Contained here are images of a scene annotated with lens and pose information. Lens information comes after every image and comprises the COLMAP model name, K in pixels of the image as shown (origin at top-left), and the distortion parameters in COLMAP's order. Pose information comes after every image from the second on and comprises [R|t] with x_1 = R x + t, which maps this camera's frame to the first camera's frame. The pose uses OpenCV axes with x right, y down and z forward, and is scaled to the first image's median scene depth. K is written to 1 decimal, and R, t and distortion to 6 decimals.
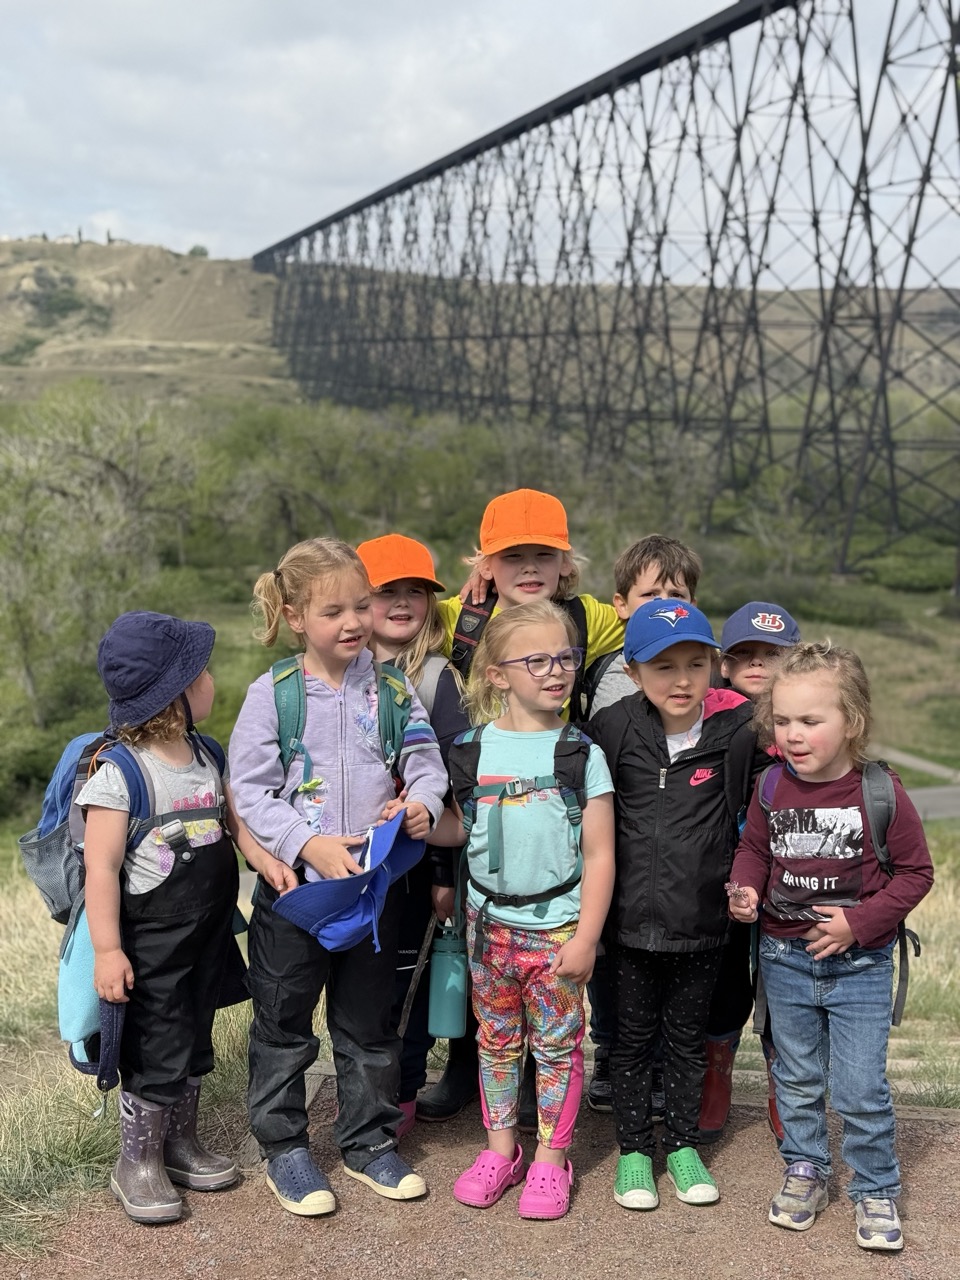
lens RADIAL K [[1921.7, 0, 506.1], [0, 1921.7, 631.3], [0, 0, 1]] dist [0.150041, 0.000000]
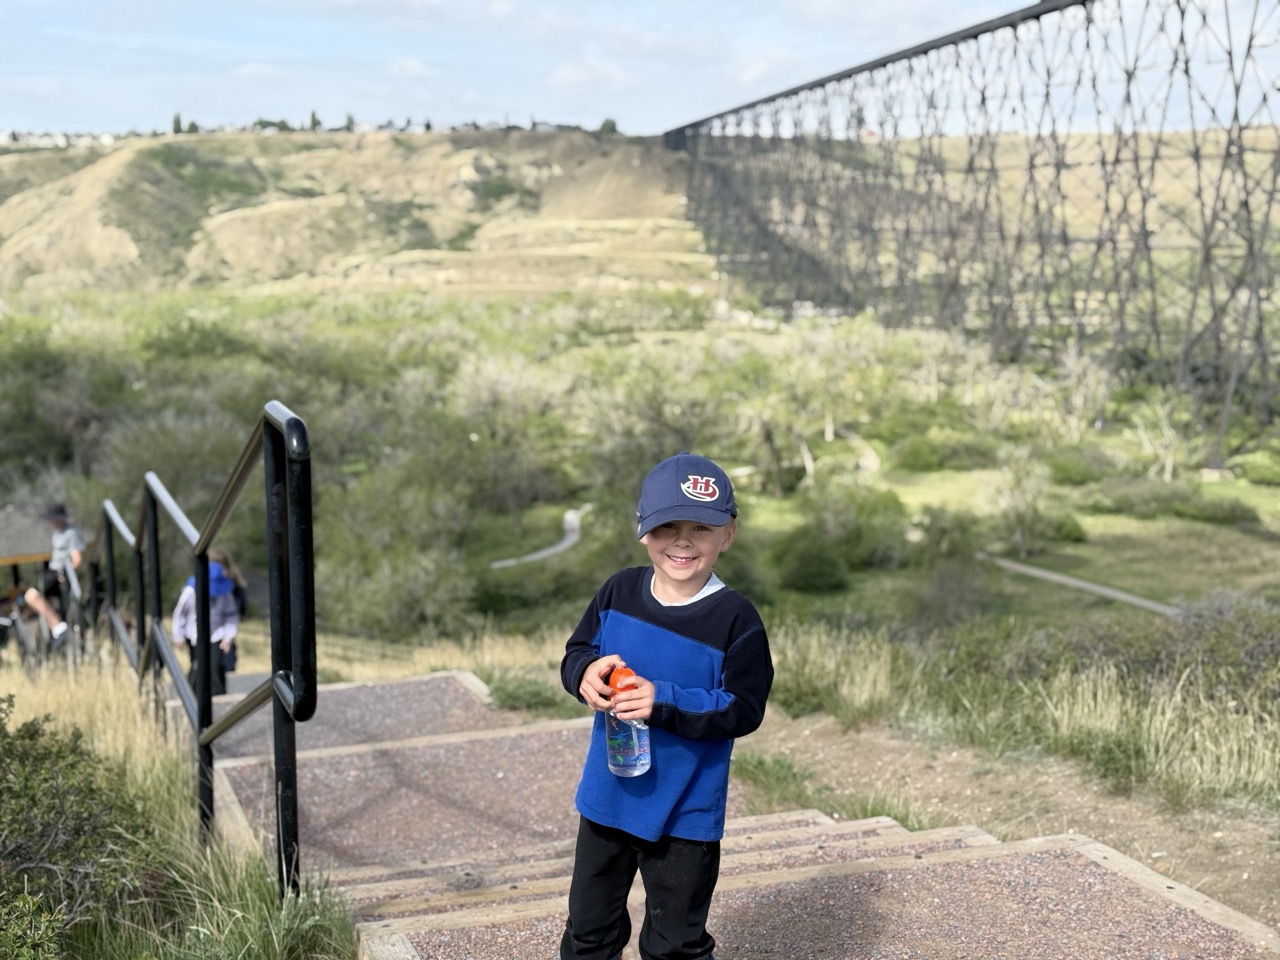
lens RADIAL K [[1921.7, 0, 638.6], [0, 1921.7, 473.3], [0, 0, 1]] dist [0.150041, 0.000000]
pose [[0.990975, -0.008775, -0.133756, -0.015666], [0.008787, 0.999961, -0.000504, -0.021206], [0.133755, -0.000676, 0.991014, -0.185694]]
